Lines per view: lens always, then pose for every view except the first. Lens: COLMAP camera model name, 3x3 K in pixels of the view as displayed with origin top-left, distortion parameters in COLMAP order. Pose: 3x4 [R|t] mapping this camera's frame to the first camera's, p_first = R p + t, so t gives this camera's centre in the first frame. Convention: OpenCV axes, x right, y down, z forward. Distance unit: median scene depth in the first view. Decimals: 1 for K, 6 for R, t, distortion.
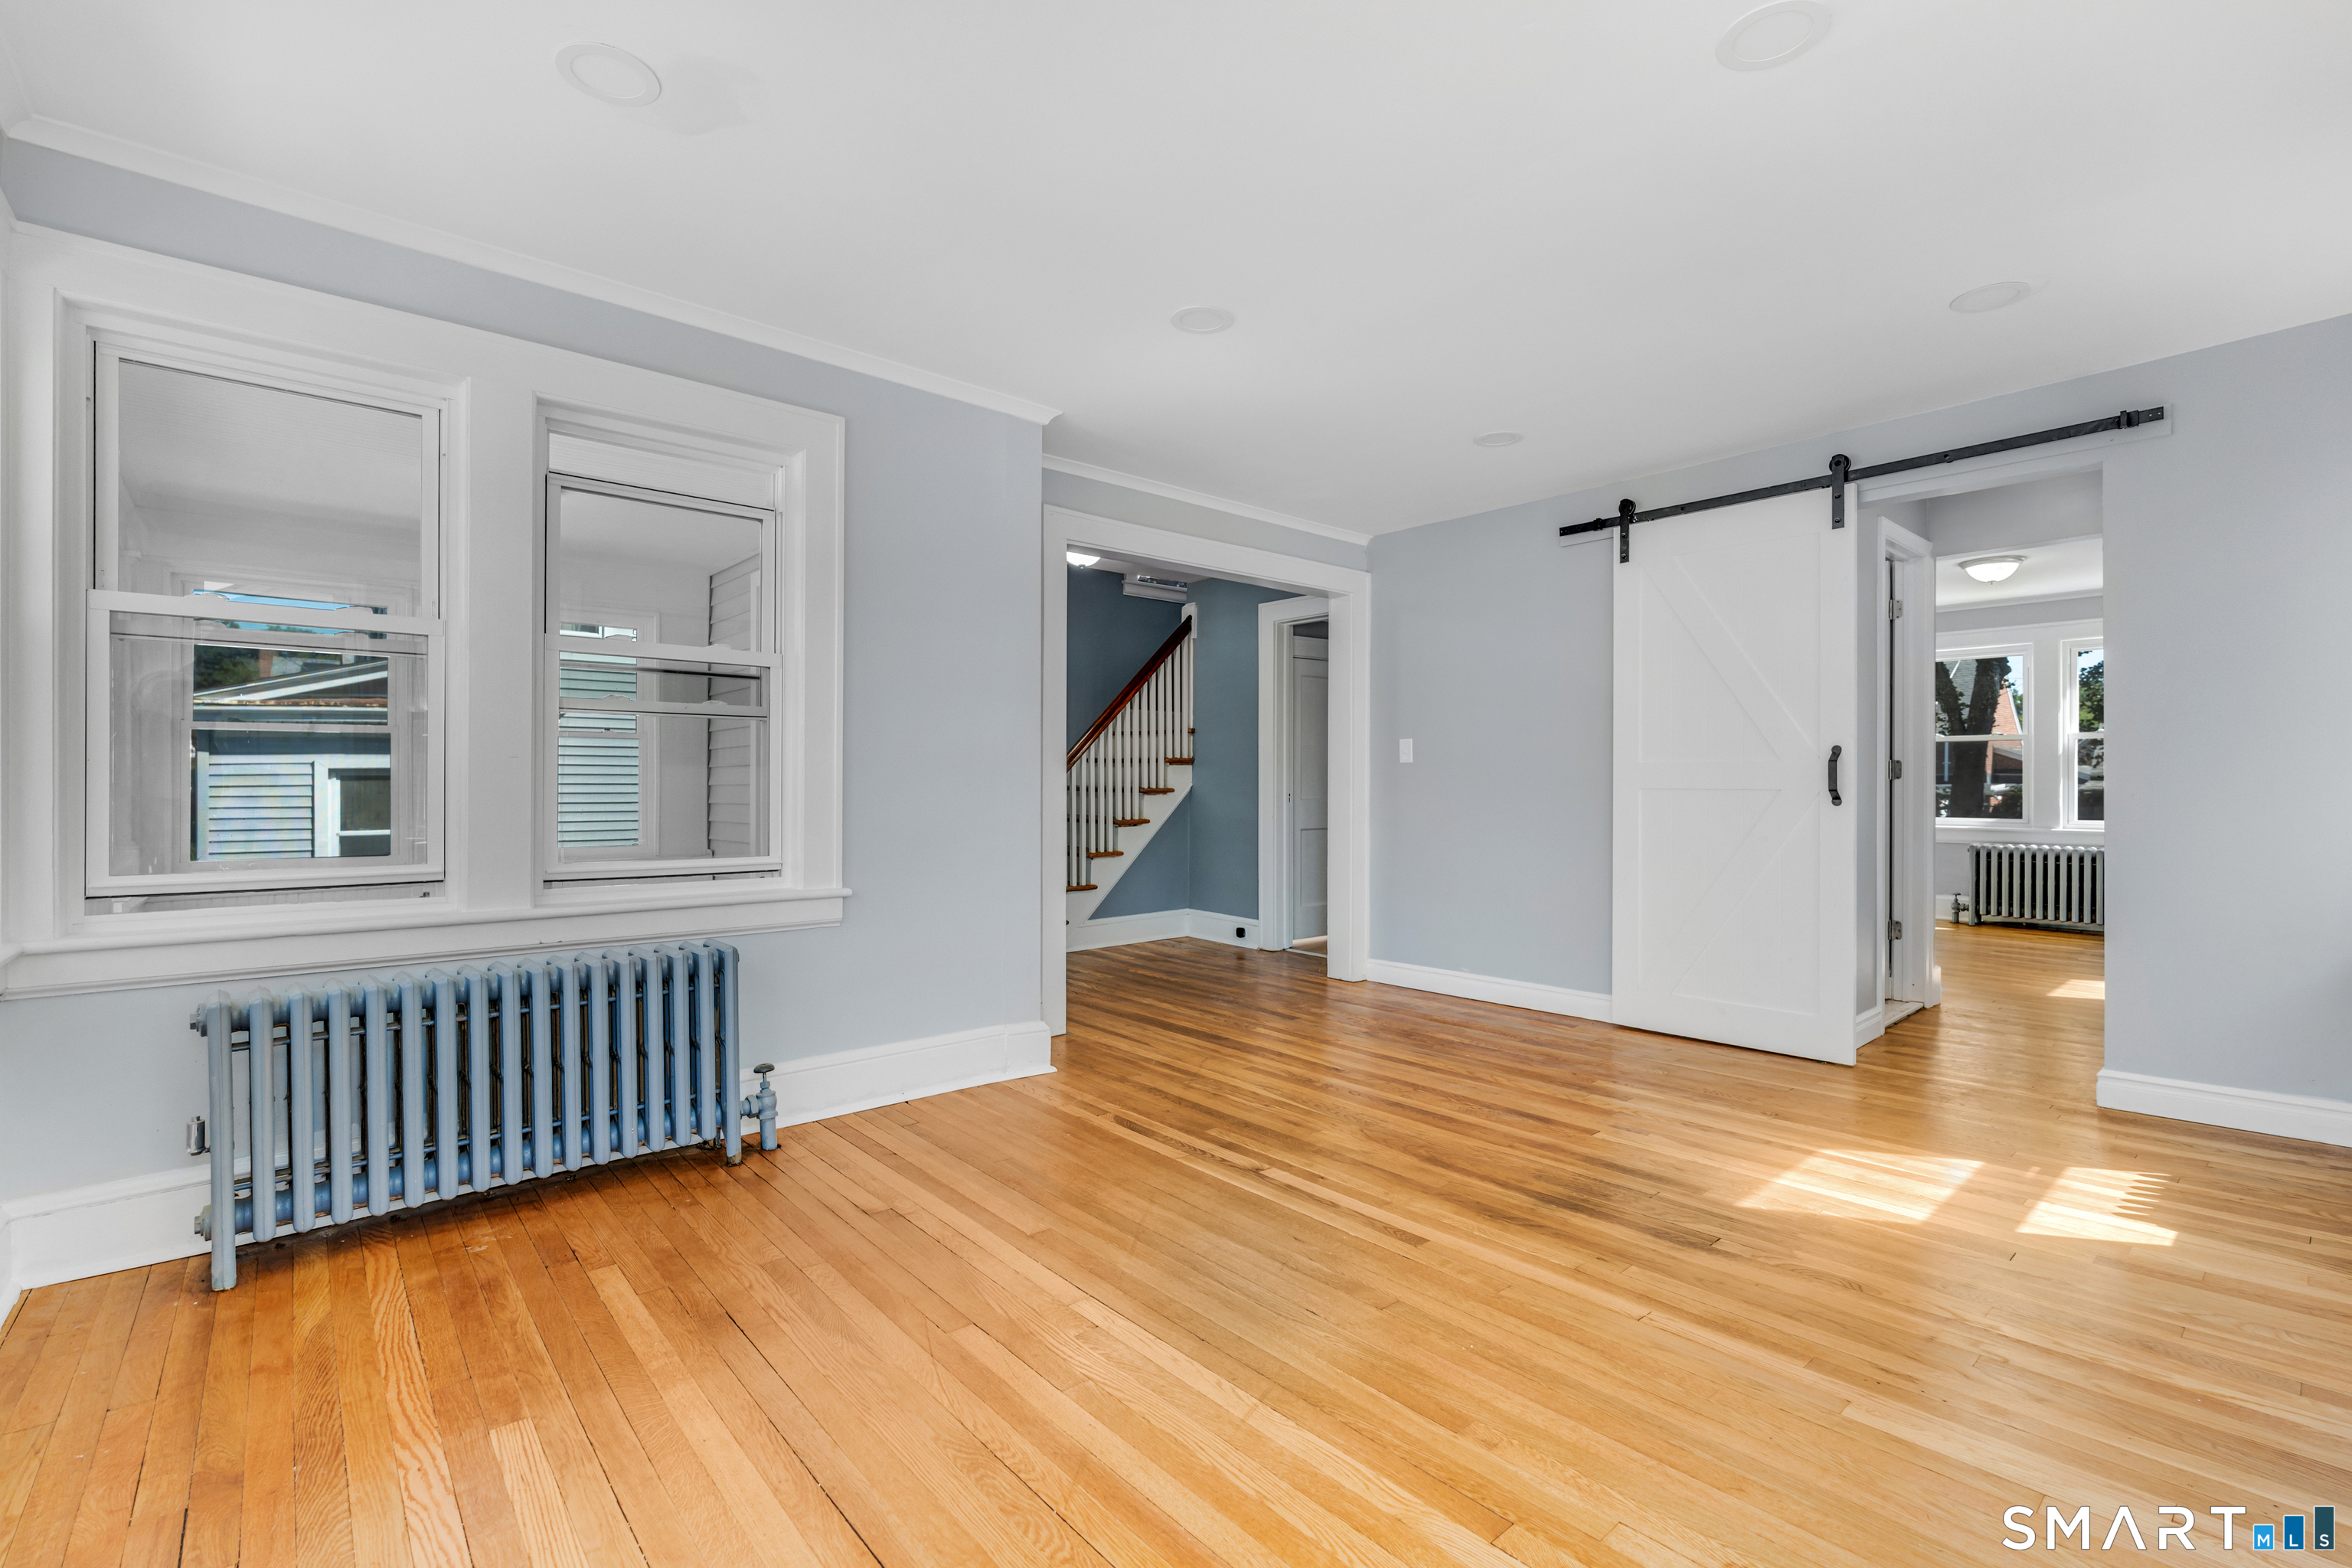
lens RADIAL K [[1058.8, 0, 1176.0], [0, 1058.8, 784.0], [0, 0, 1]] dist [-0.001788, -0.000250]
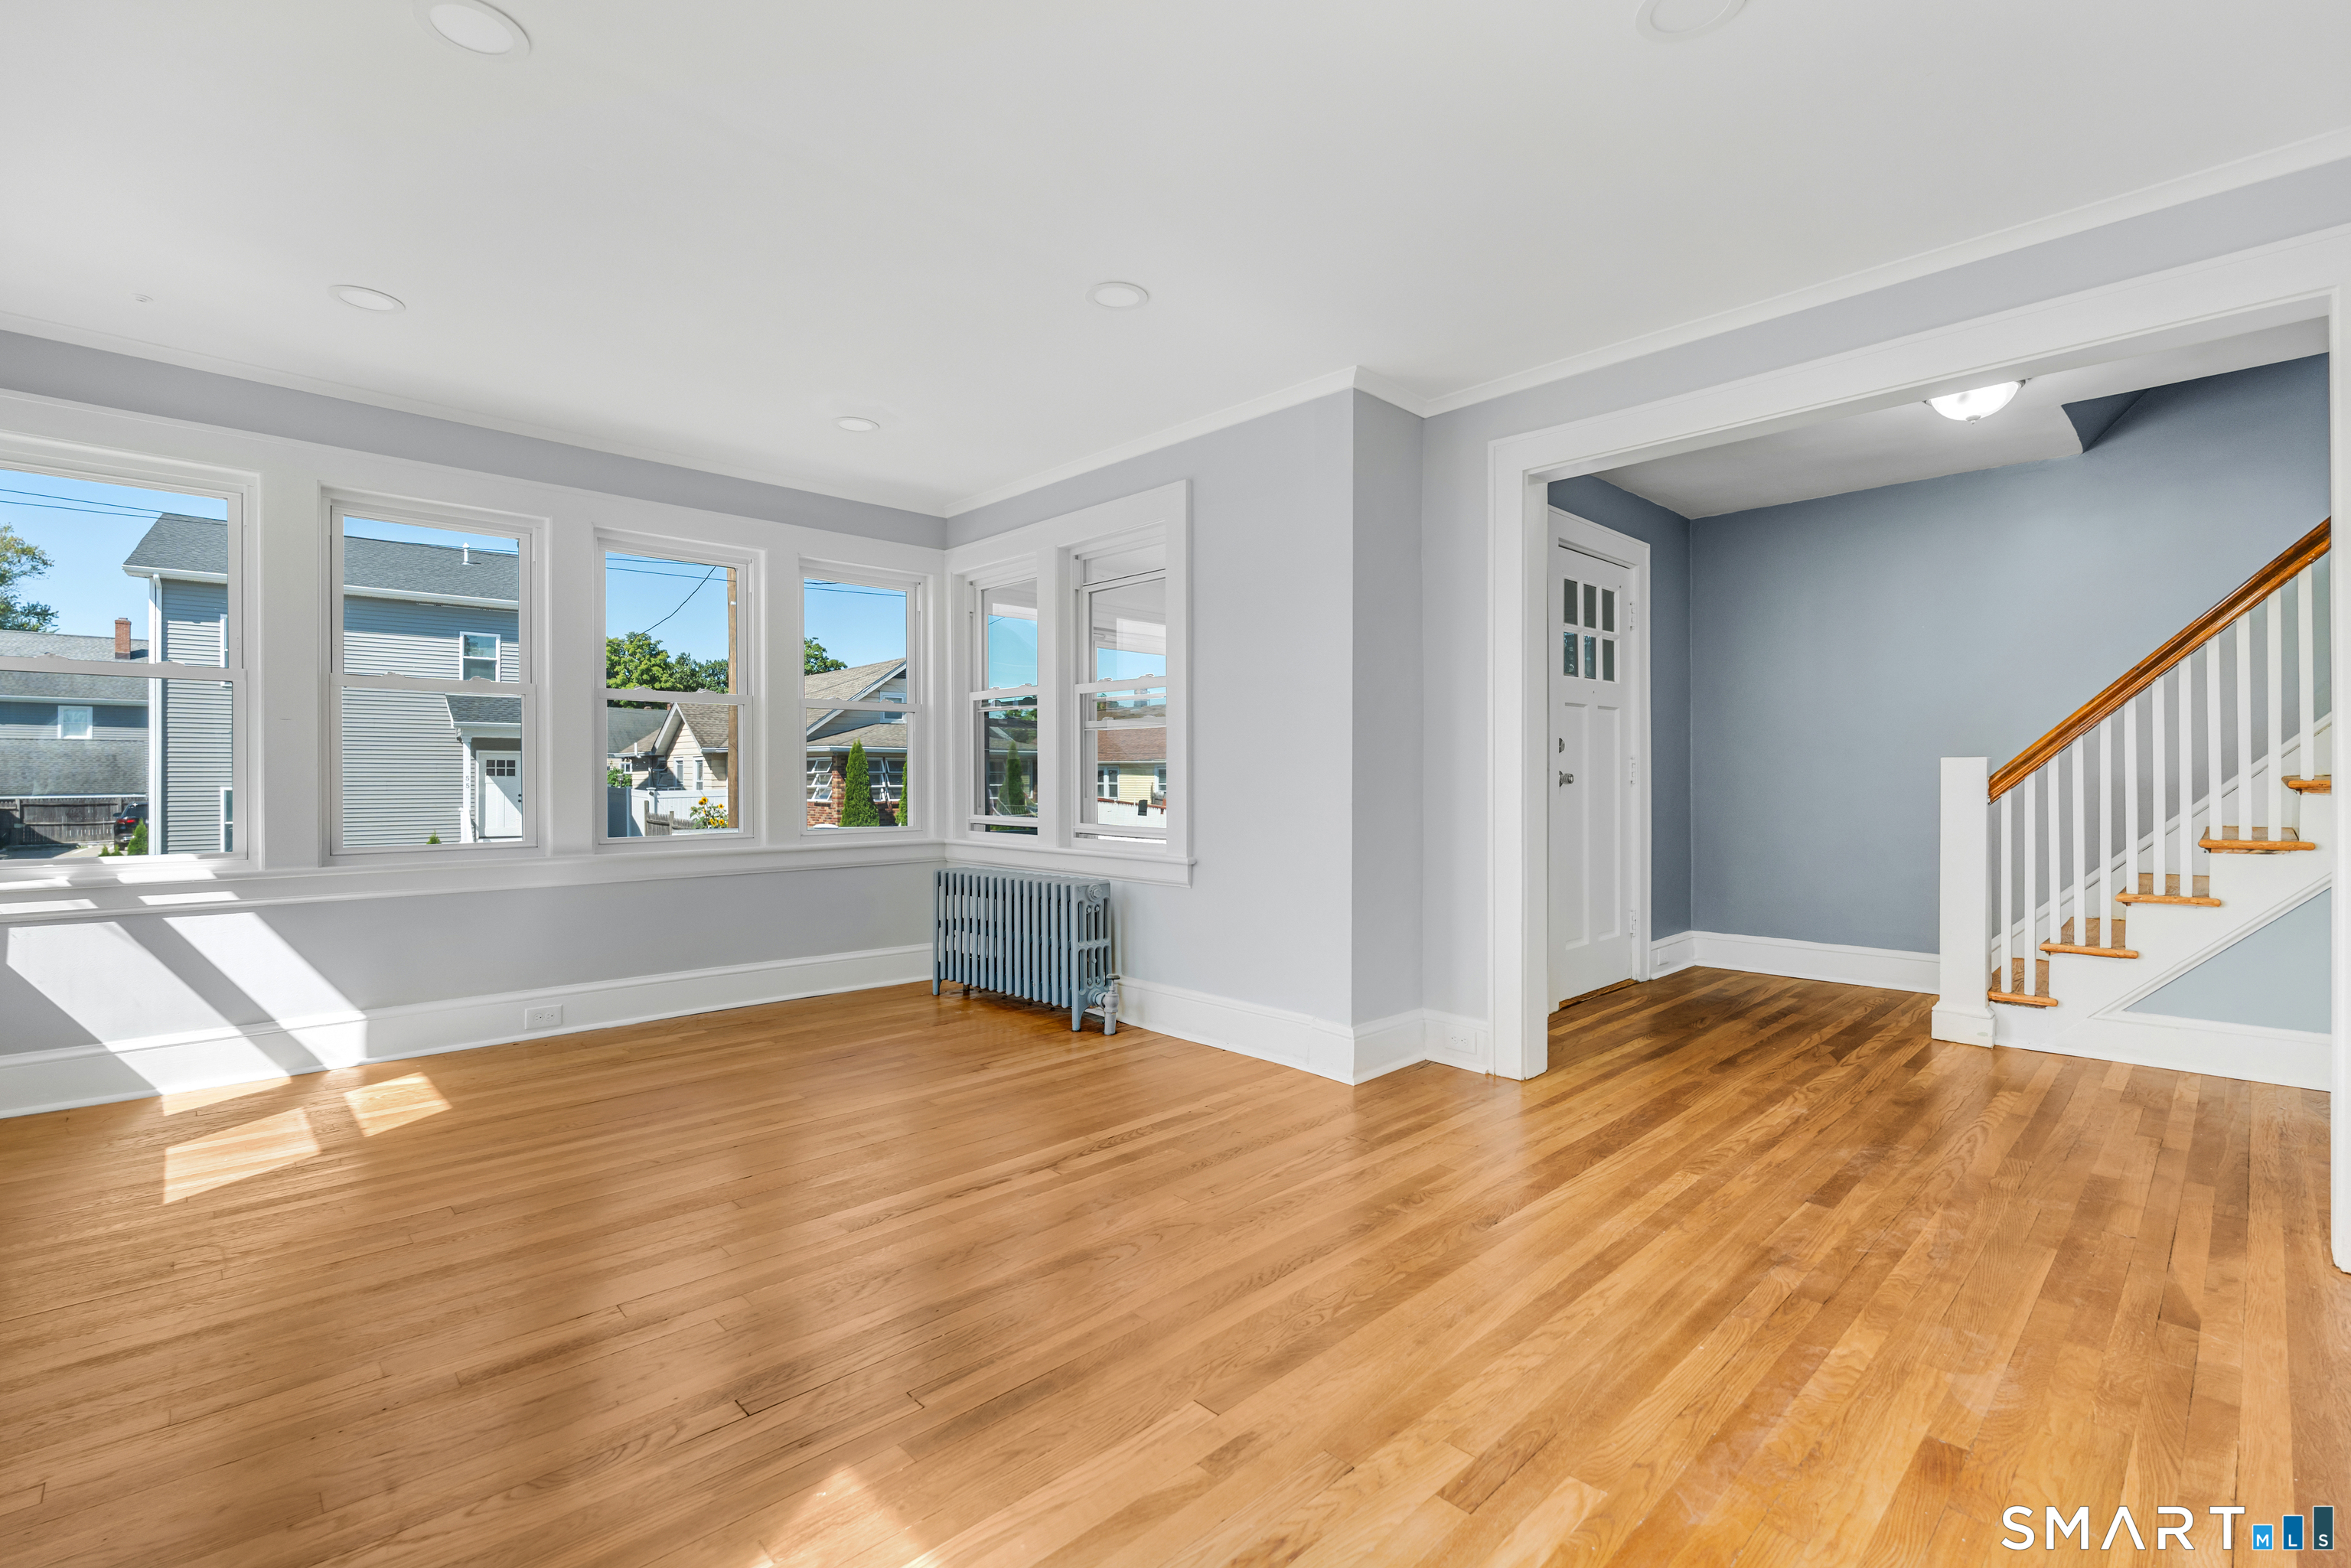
lens RADIAL K [[1058.3, 0, 1175.5], [0, 1058.3, 784.0], [0, 0, 1]] dist [-0.001788, -0.000250]
pose [[0.035692, 0.005926, -0.999345, 0.910380], [0.000509, 0.999982, 0.005948, 0.007536], [0.999363, -0.000721, 0.035688, 0.939246]]
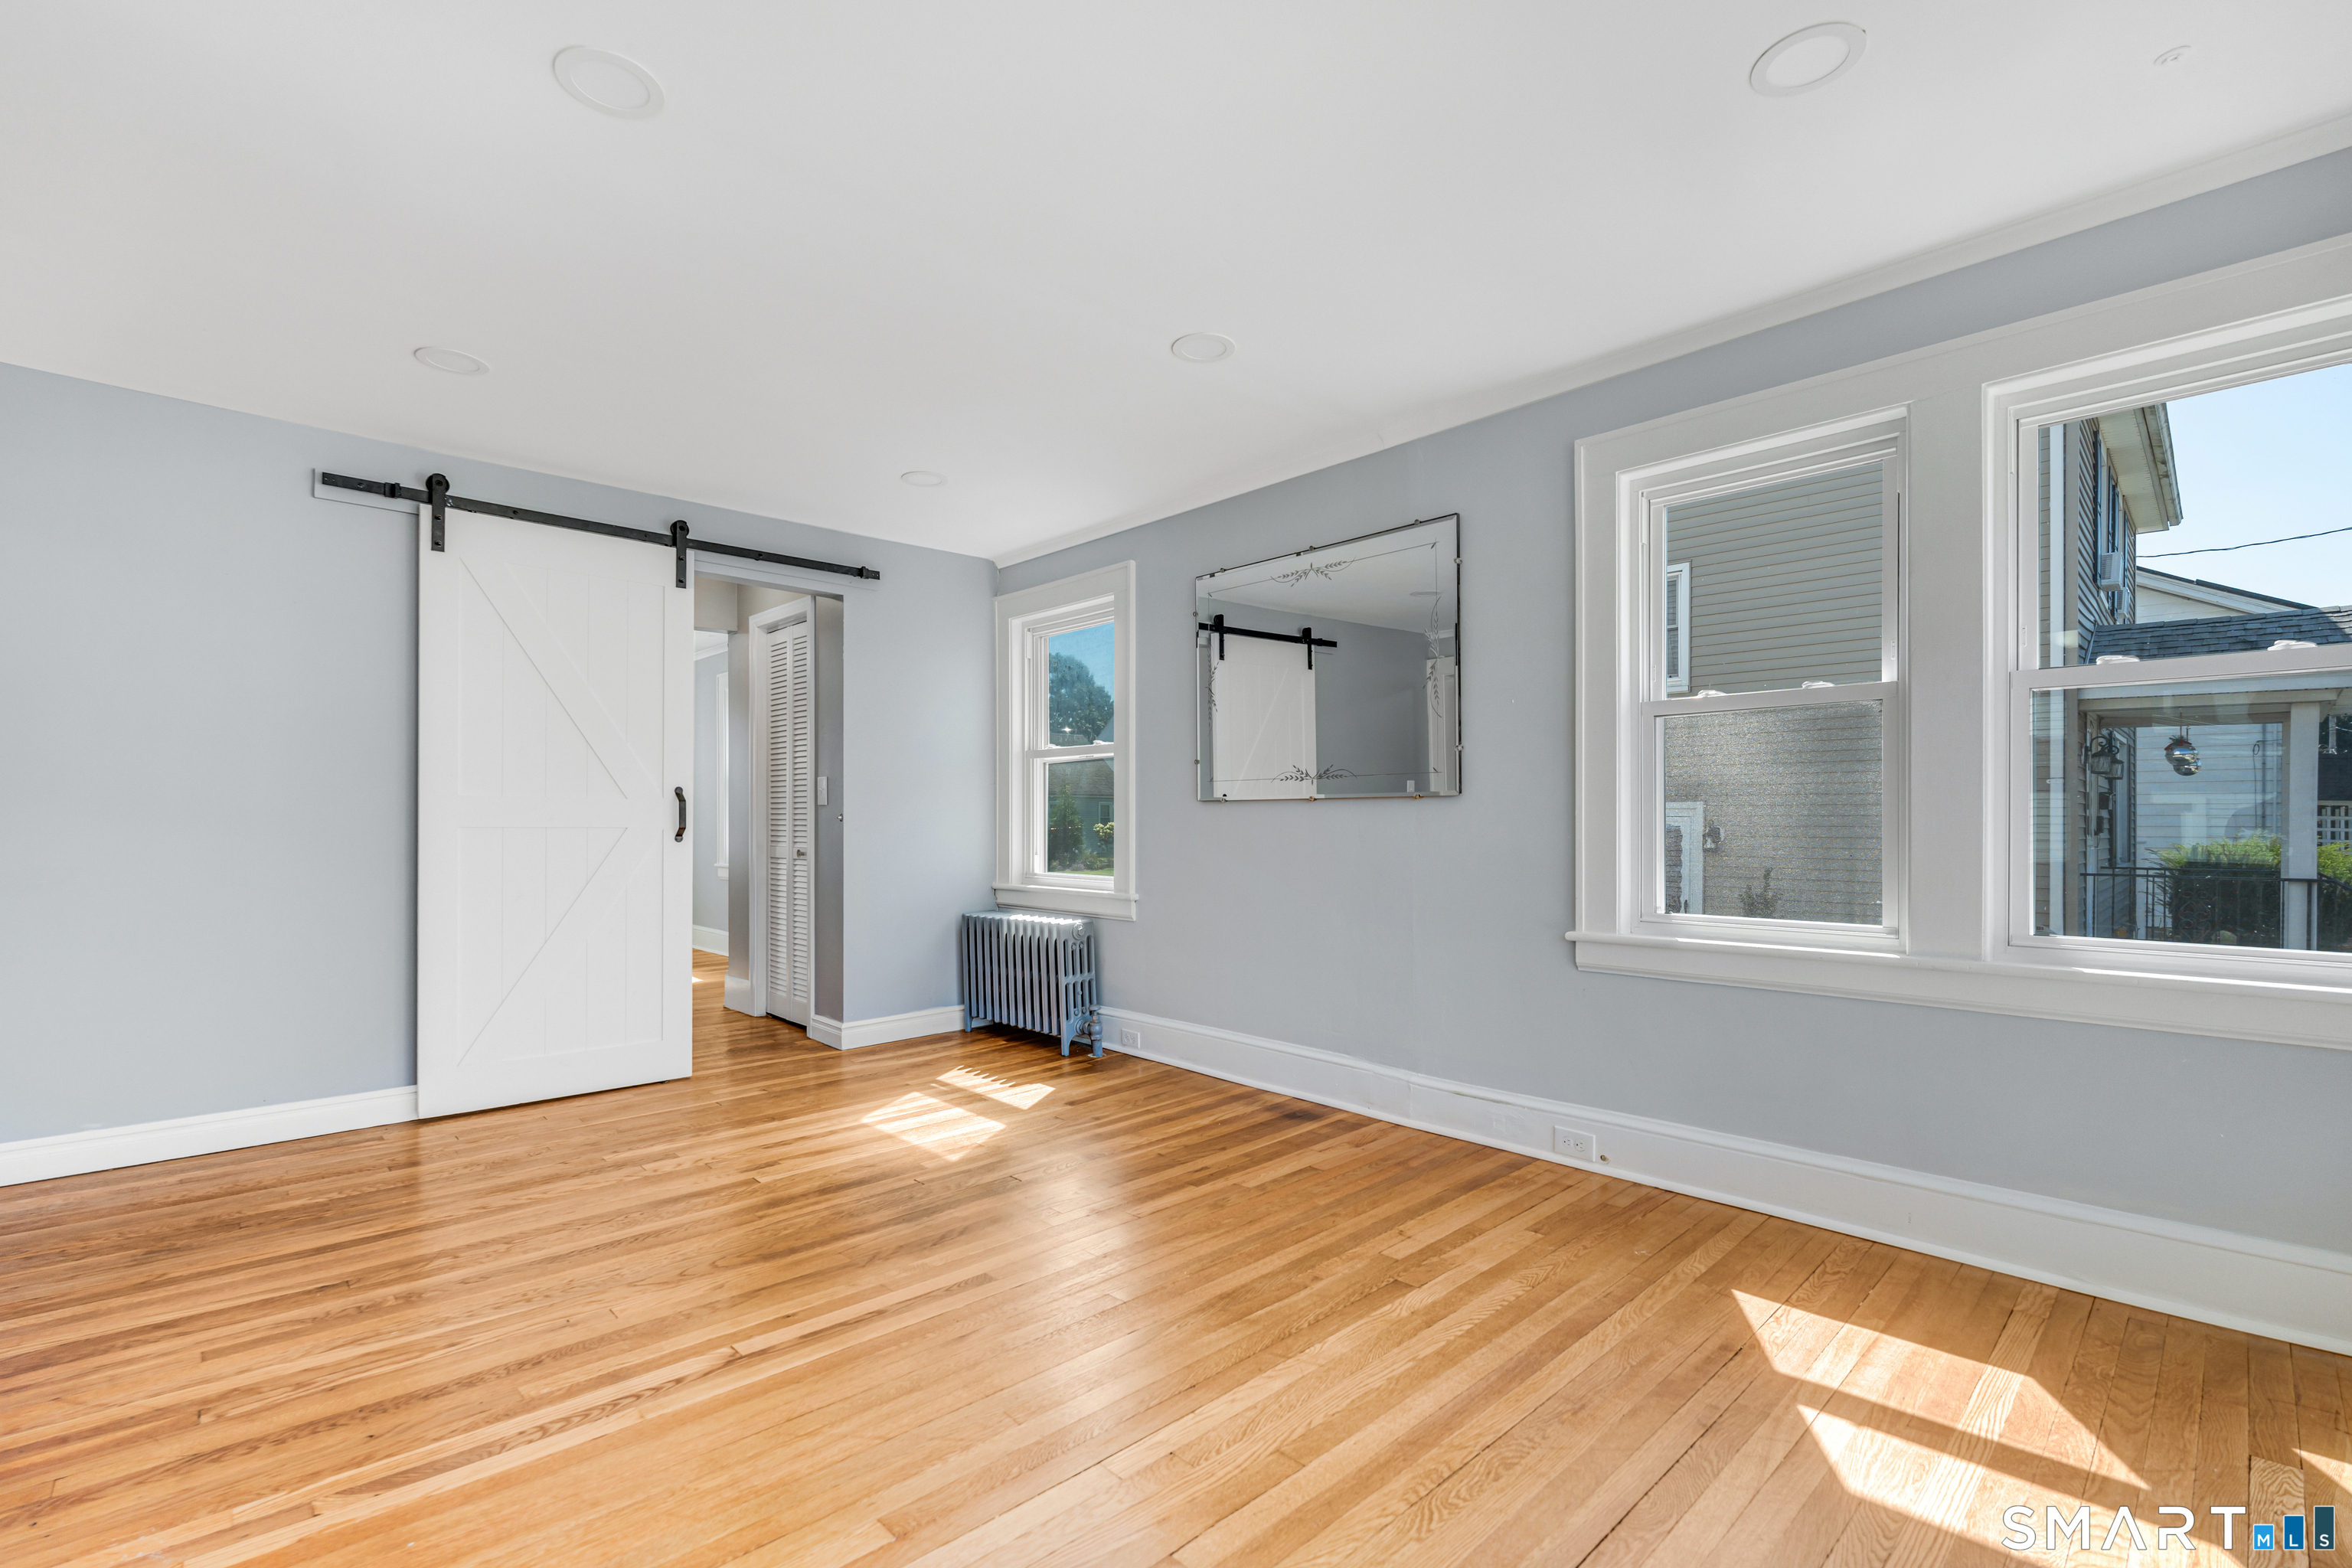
lens RADIAL K [[1037.9, 0, 1190.9], [0, 1037.9, 826.1], [0, 0, 1]] dist [-0.002284, -0.000384]
pose [[-0.055434, -0.001155, 0.998462, -0.561426], [-0.000441, 0.999999, 0.001133, 0.002896], [-0.998462, -0.000377, -0.055434, 0.635797]]
